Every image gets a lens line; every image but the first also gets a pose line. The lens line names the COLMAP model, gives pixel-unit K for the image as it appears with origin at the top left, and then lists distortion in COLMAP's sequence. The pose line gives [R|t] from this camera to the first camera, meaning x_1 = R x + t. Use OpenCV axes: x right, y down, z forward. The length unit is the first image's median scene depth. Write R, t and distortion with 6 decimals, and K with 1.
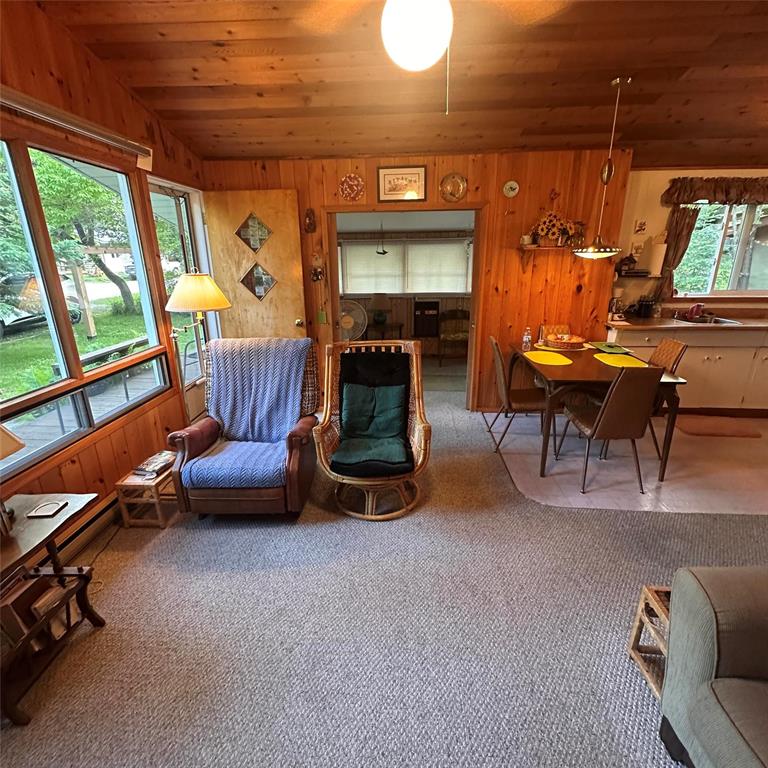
lens RADIAL K [[405.7, 0, 381.9], [0, 405.7, 380.6], [0, 0, 1]] dist [-0.000244, 0.000603]
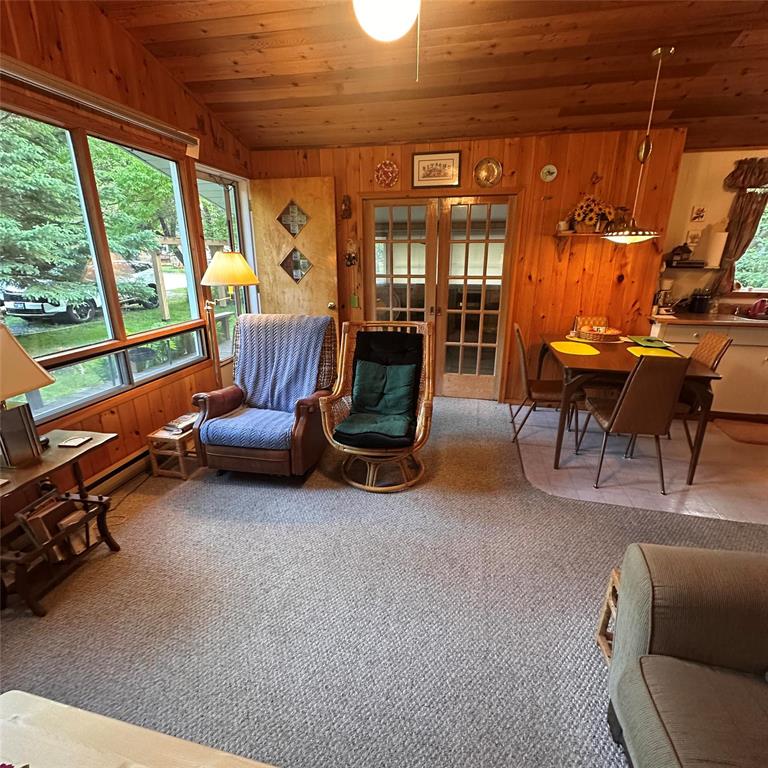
lens RADIAL K [[405.7, 0, 382.9], [0, 405.7, 380.4], [0, 0, 1]] dist [-0.000244, 0.000603]
pose [[0.987915, 0.059066, -0.143301, 0.107746], [-0.058609, 0.998253, 0.007417, 0.041465], [0.143489, 0.001072, 0.989651, -0.015134]]
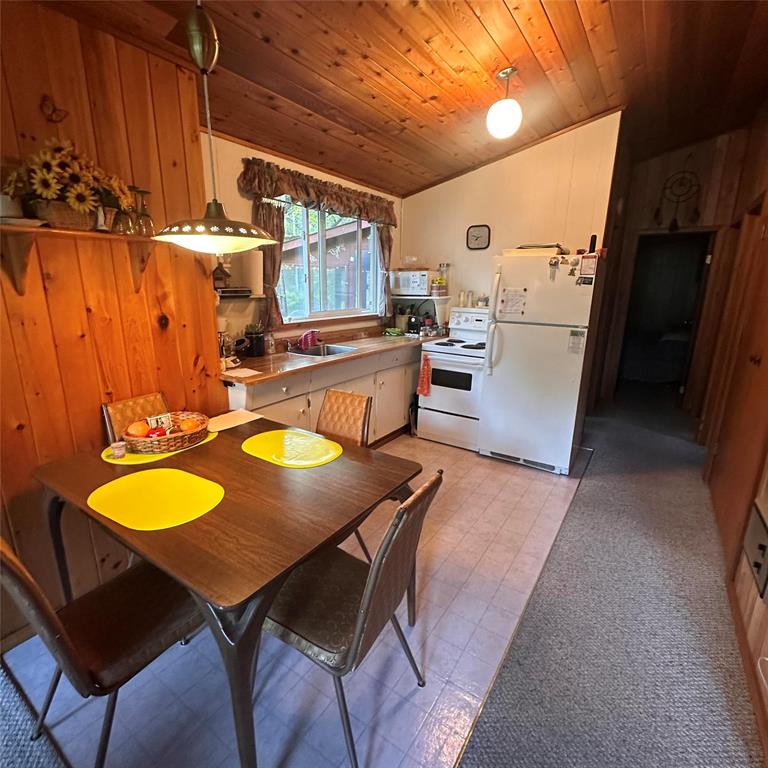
lens RADIAL K [[405.7, 0, 379.1], [0, 405.7, 381.8], [0, 0, 1]] dist [-0.000244, 0.000603]
pose [[0.508990, -0.193994, 0.838627, 0.211354], [0.238050, 0.967999, 0.079441, -0.153620], [-0.827201, 0.159201, 0.538882, 0.602800]]
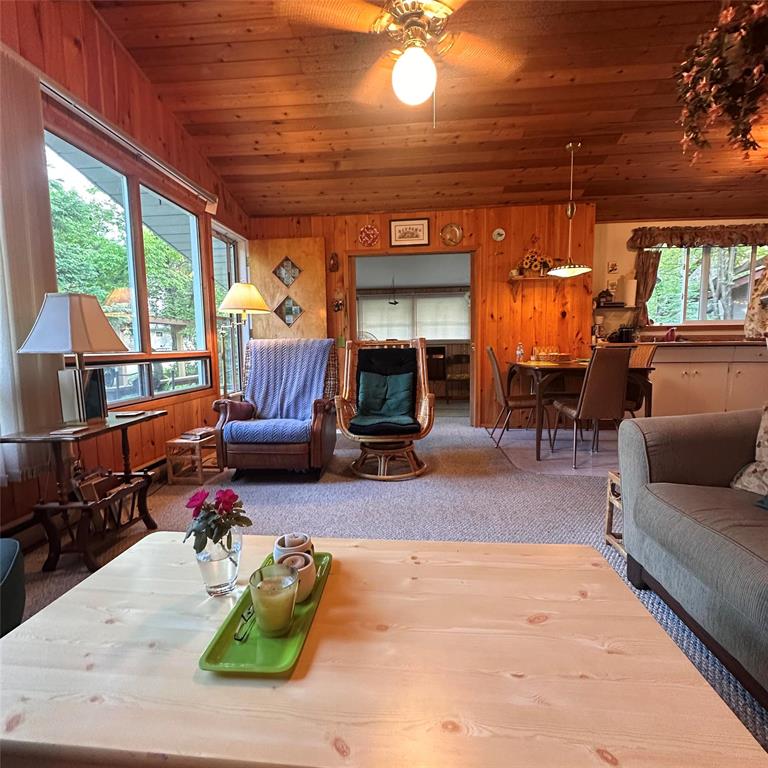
lens RADIAL K [[405.7, 0, 382.0], [0, 405.7, 381.9], [0, 0, 1]] dist [-0.000244, 0.000603]
pose [[0.999589, 0.000499, -0.028680, 0.001736], [-0.006474, 0.977978, -0.208606, 0.246834], [0.027944, 0.208706, 0.977579, -0.127359]]
